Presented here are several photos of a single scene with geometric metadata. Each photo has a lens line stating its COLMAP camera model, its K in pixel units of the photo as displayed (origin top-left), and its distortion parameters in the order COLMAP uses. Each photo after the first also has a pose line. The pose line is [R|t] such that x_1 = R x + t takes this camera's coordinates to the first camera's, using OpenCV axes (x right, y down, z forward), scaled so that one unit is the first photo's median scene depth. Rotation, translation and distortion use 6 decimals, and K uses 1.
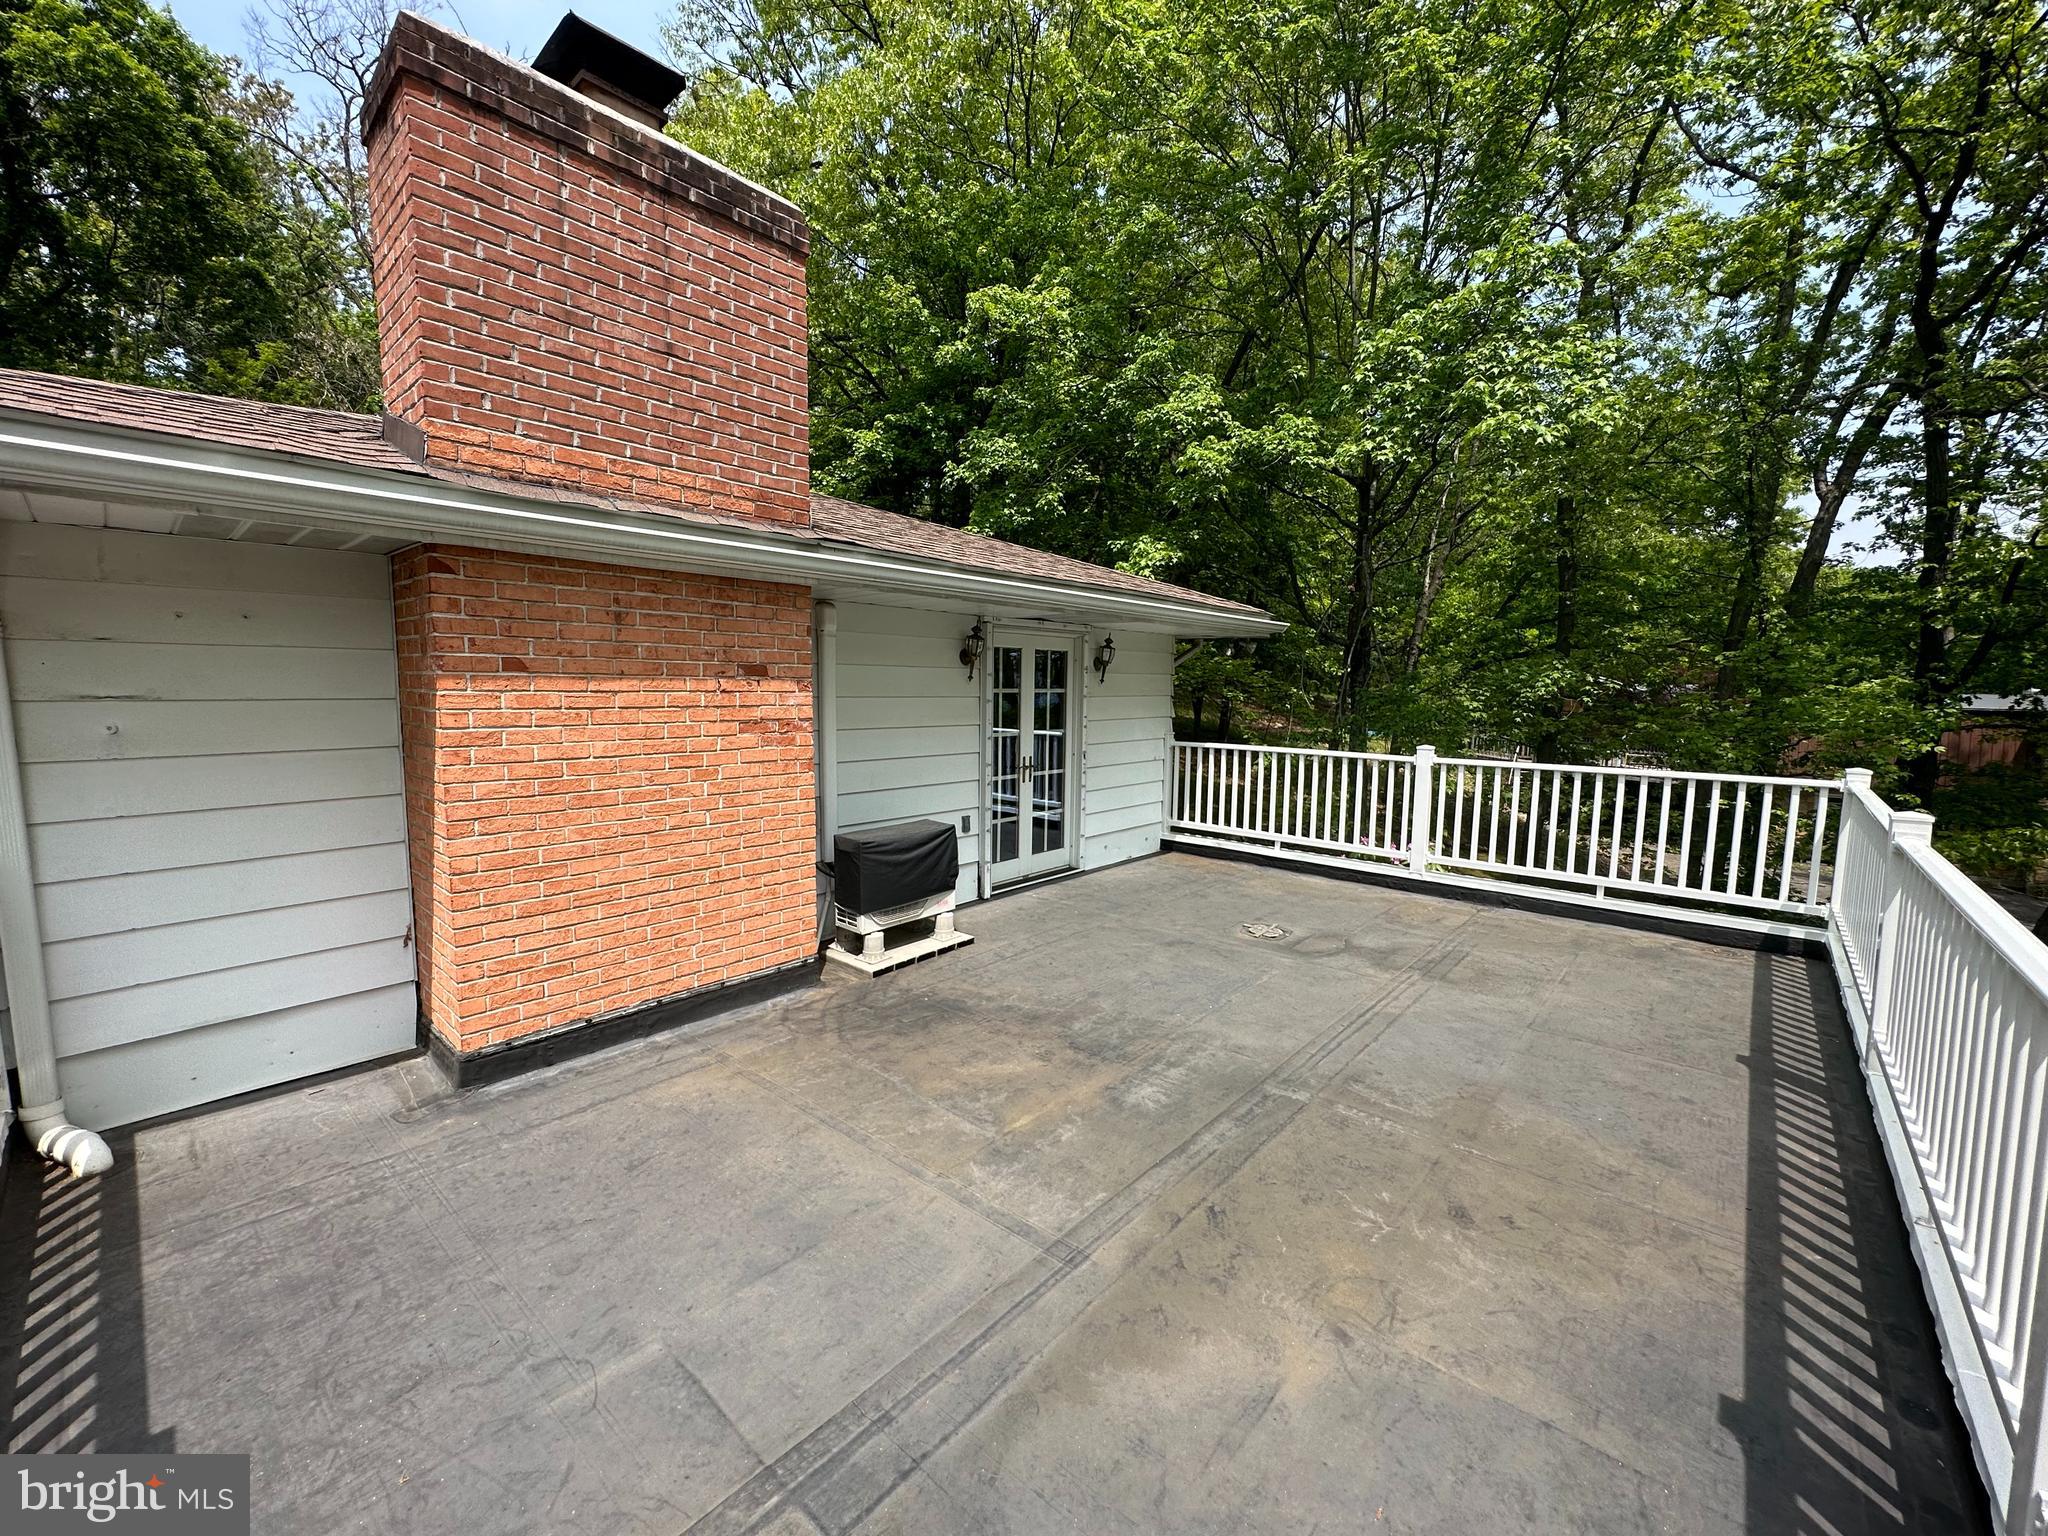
lens RADIAL K [[821.0, 0, 1020.4], [0, 821.0, 763.9], [0, 0, 1]] dist [-0.001197, -0.000120]
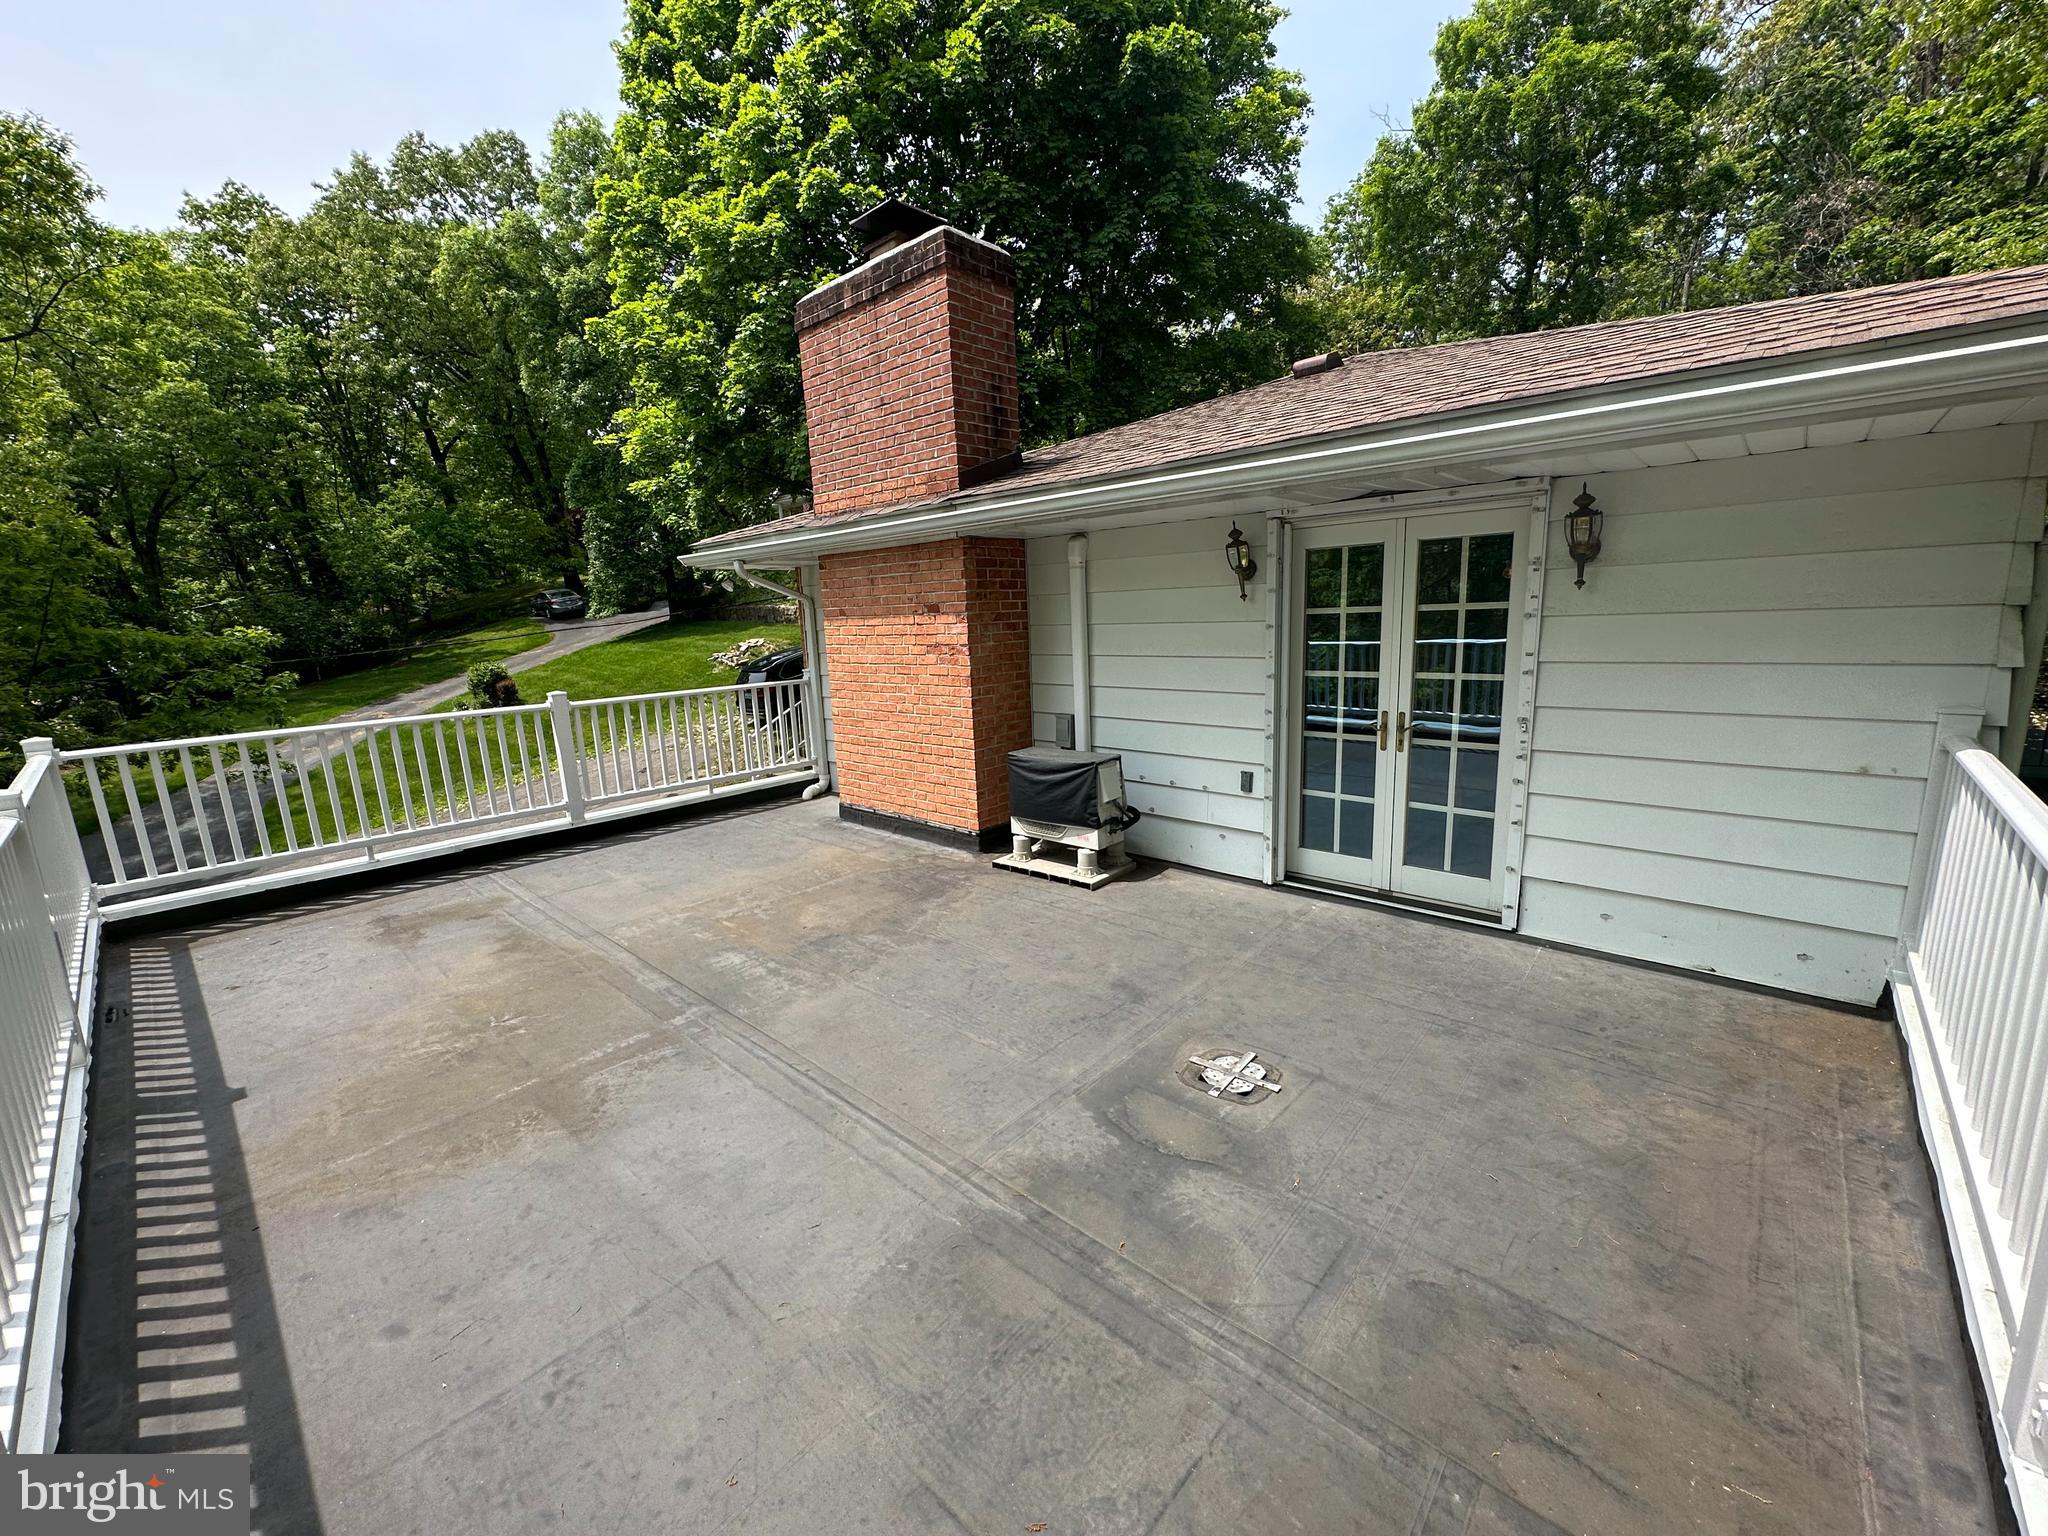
lens RADIAL K [[821.0, 0, 1022.7], [0, 821.0, 764.1], [0, 0, 1]] dist [-0.001197, -0.000120]
pose [[-0.018539, 0.175126, -0.984371, 0.918059], [-0.056641, 0.982776, 0.175909, -0.091536], [0.998222, 0.059017, -0.008301, 0.999223]]
